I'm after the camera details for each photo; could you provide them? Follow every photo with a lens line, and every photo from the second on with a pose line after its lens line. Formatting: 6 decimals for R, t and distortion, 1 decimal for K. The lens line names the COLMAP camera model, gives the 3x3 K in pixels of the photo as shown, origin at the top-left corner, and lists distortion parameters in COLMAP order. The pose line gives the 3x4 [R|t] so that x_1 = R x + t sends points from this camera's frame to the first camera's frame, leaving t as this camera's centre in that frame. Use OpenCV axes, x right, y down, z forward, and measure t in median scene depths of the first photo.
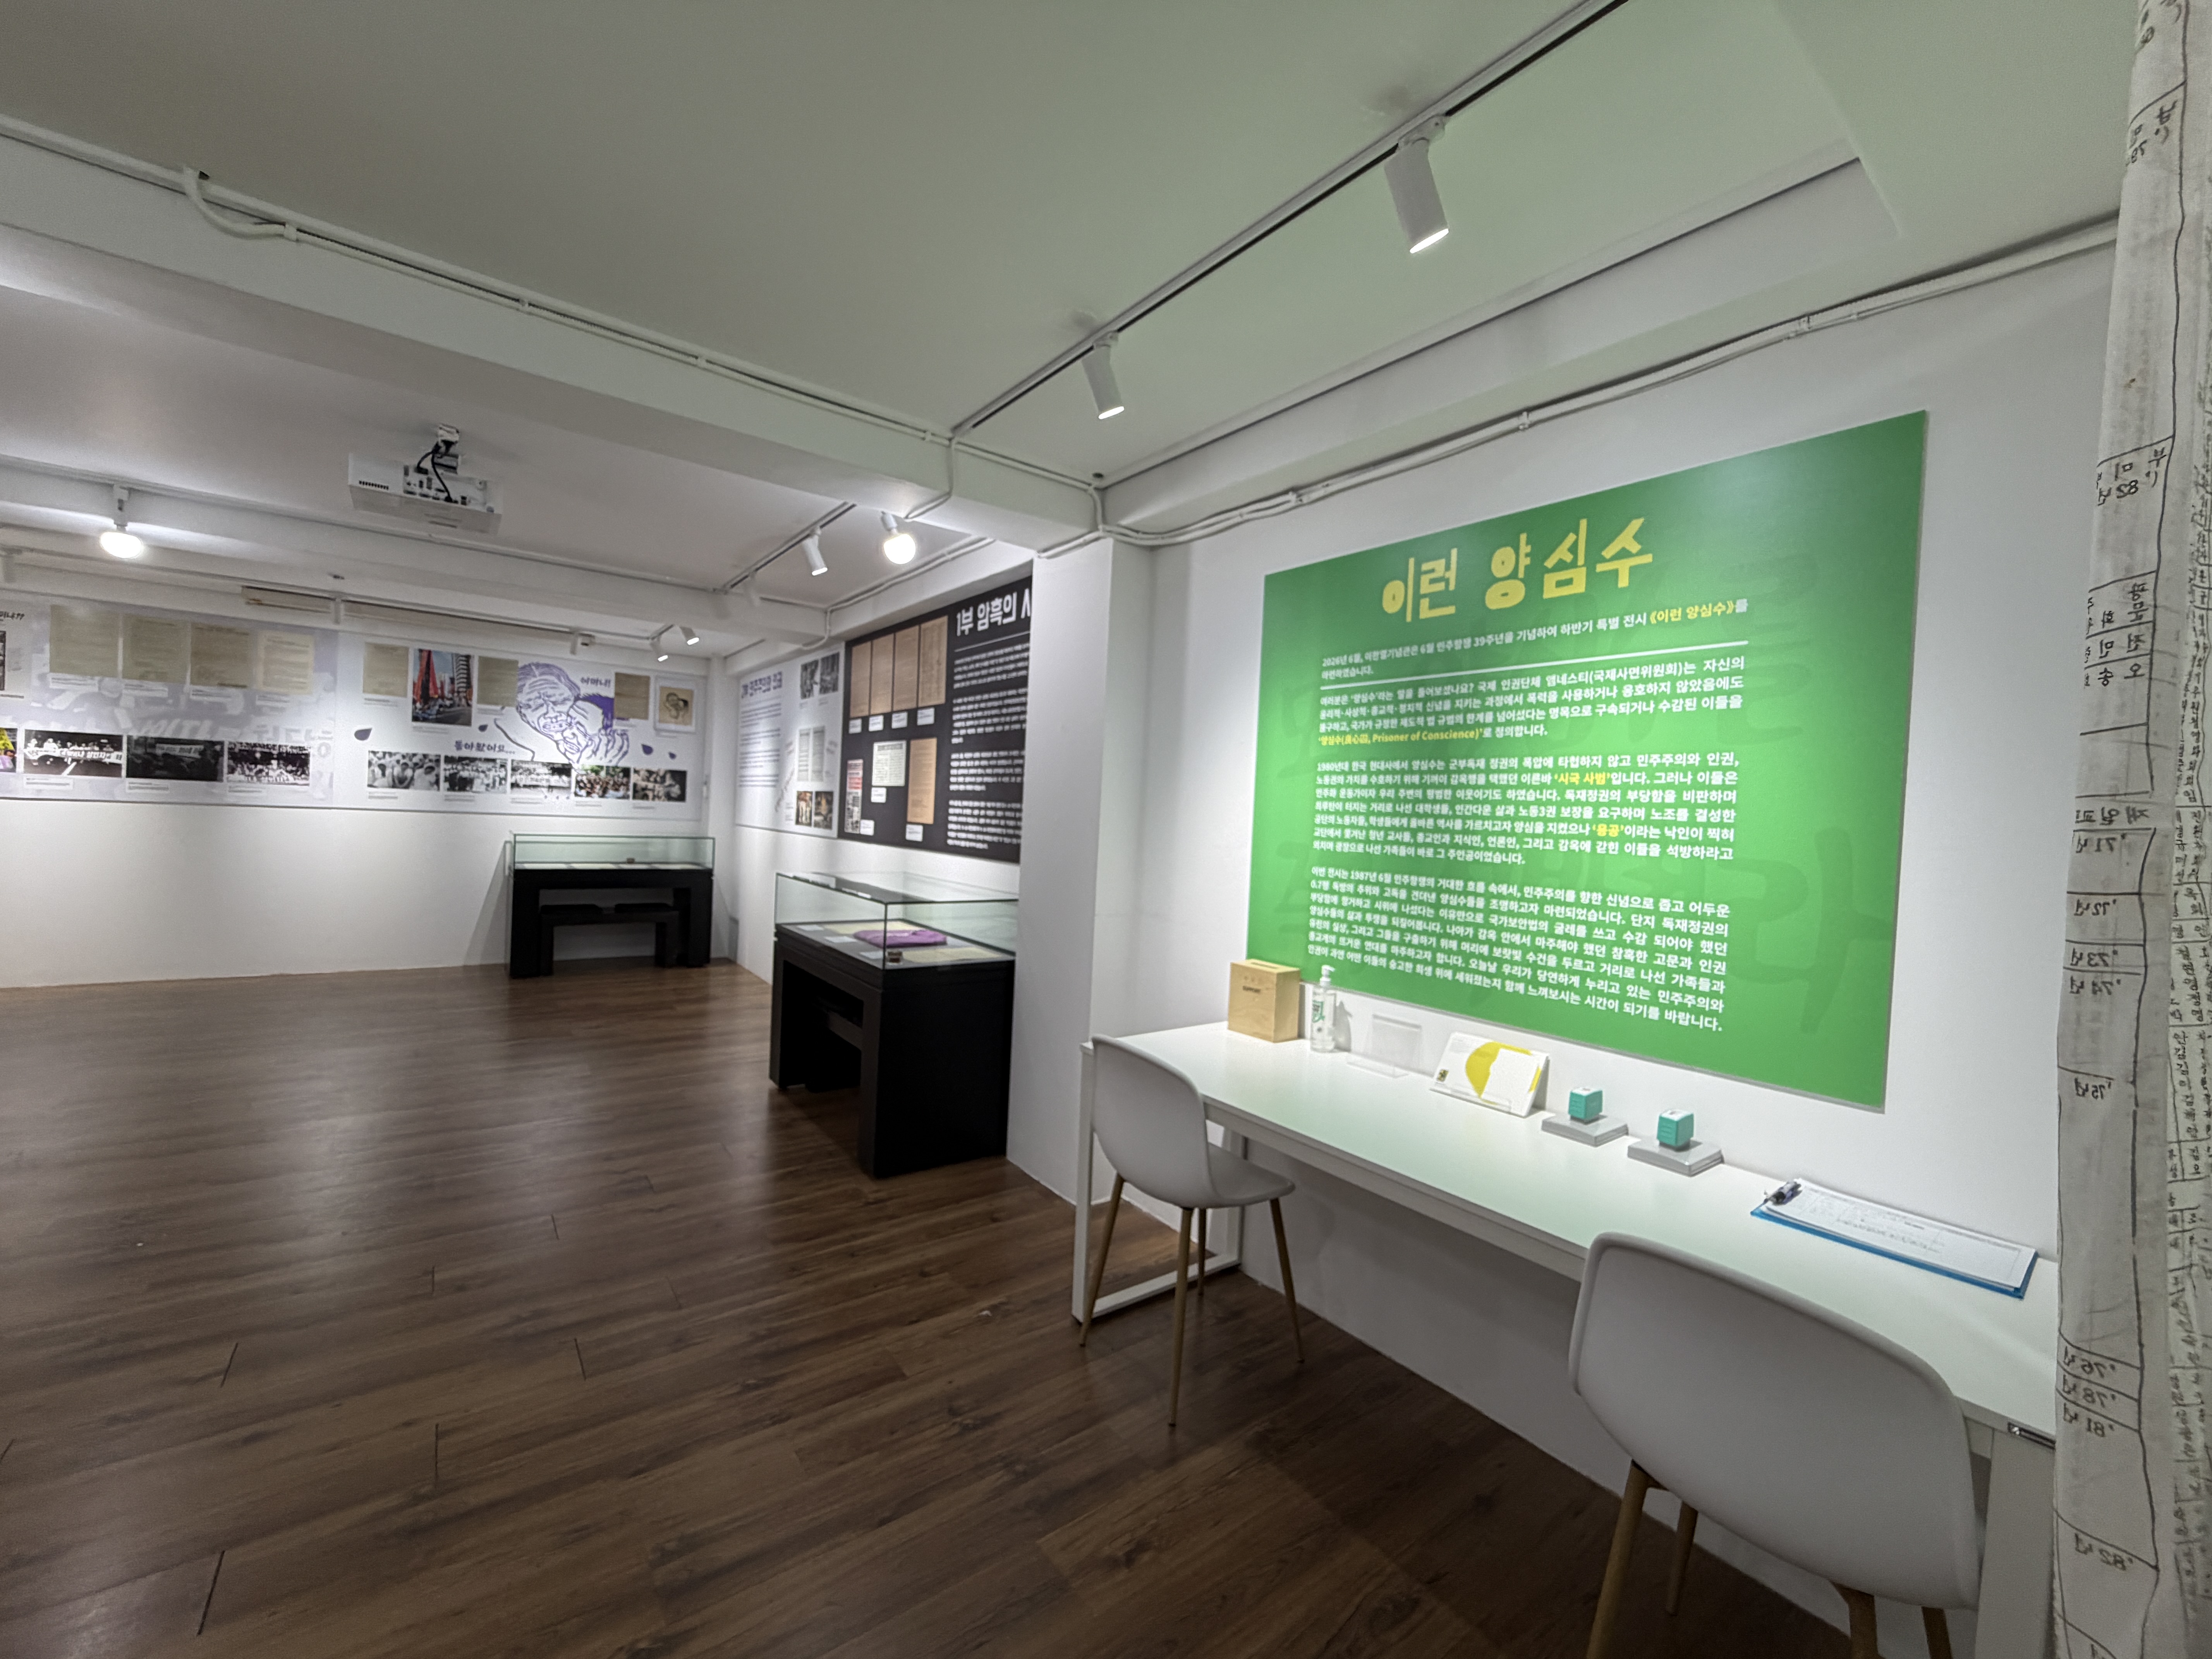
lens RADIAL K [[883.3, 0, 1104.1], [0, 883.3, 831.8], [0, 0, 1]] dist [-0.000538, -0.000201]
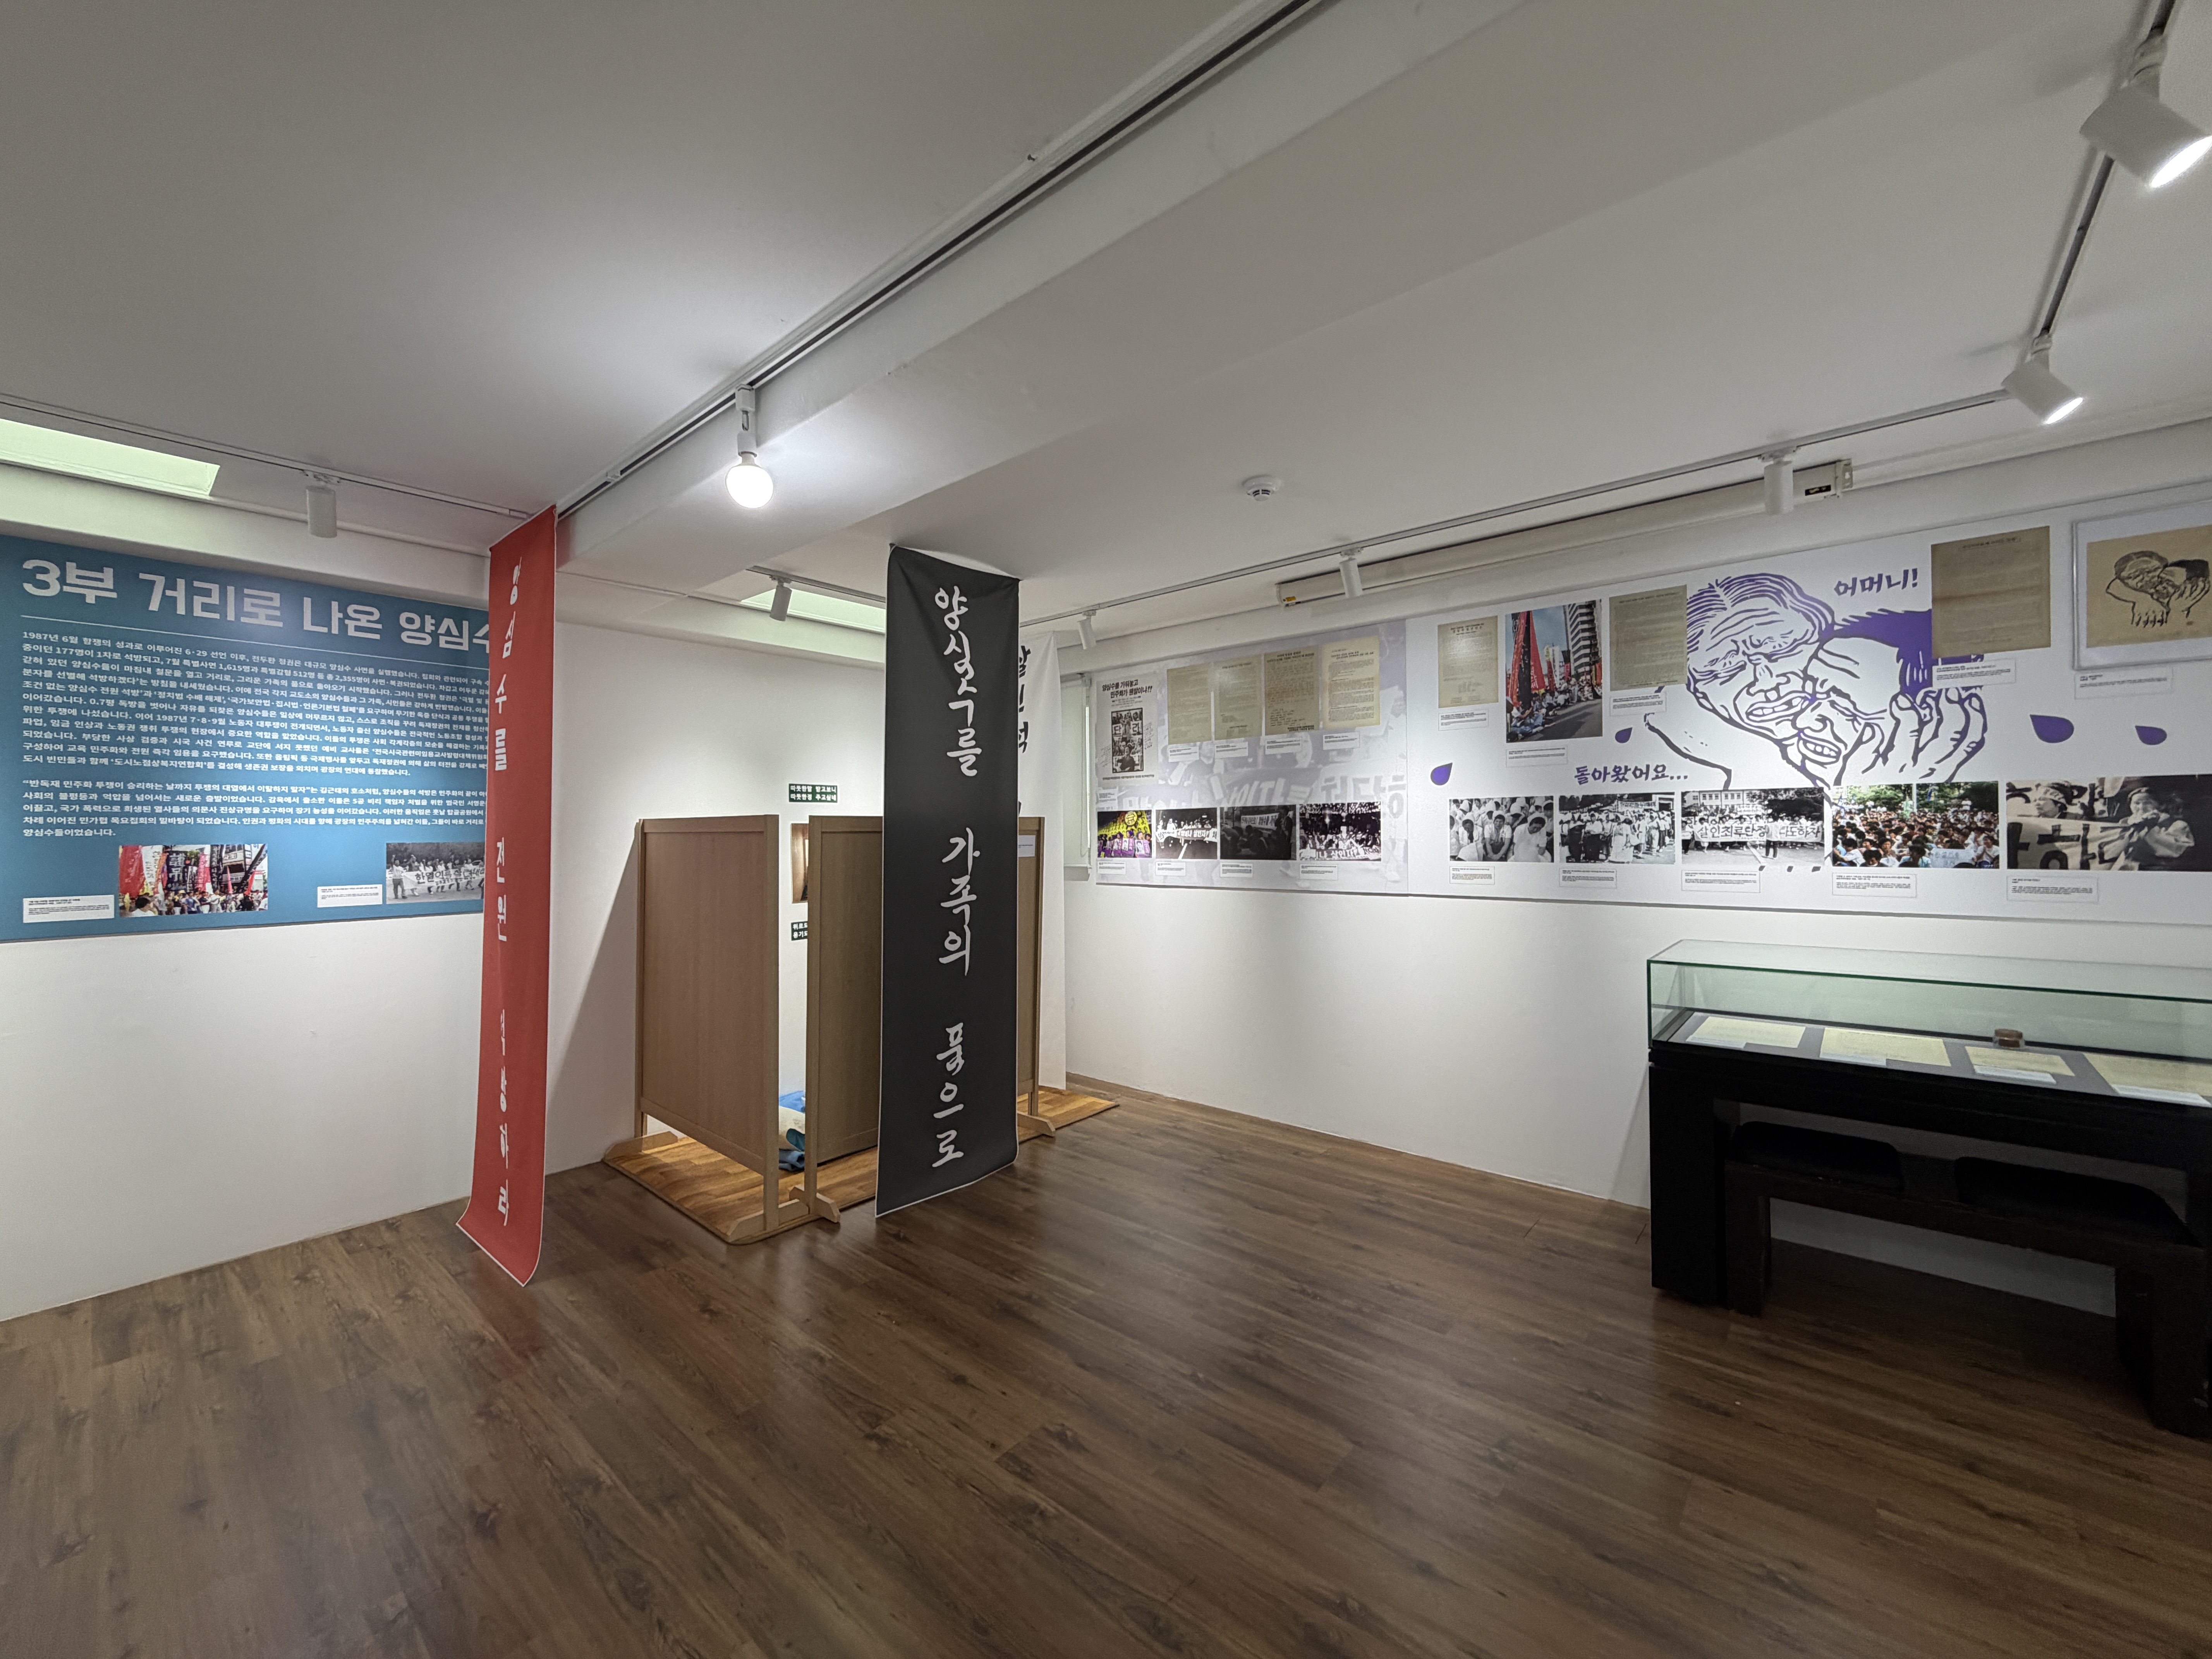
lens RADIAL K [[883.3, 0, 1099.0], [0, 883.3, 828.2], [0, 0, 1]] dist [-0.000538, -0.000201]
pose [[0.207324, -0.057293, -0.976593, -0.349158], [0.000778, 0.998293, -0.058401, -0.044915], [0.978272, 0.011348, 0.207015, 0.765418]]
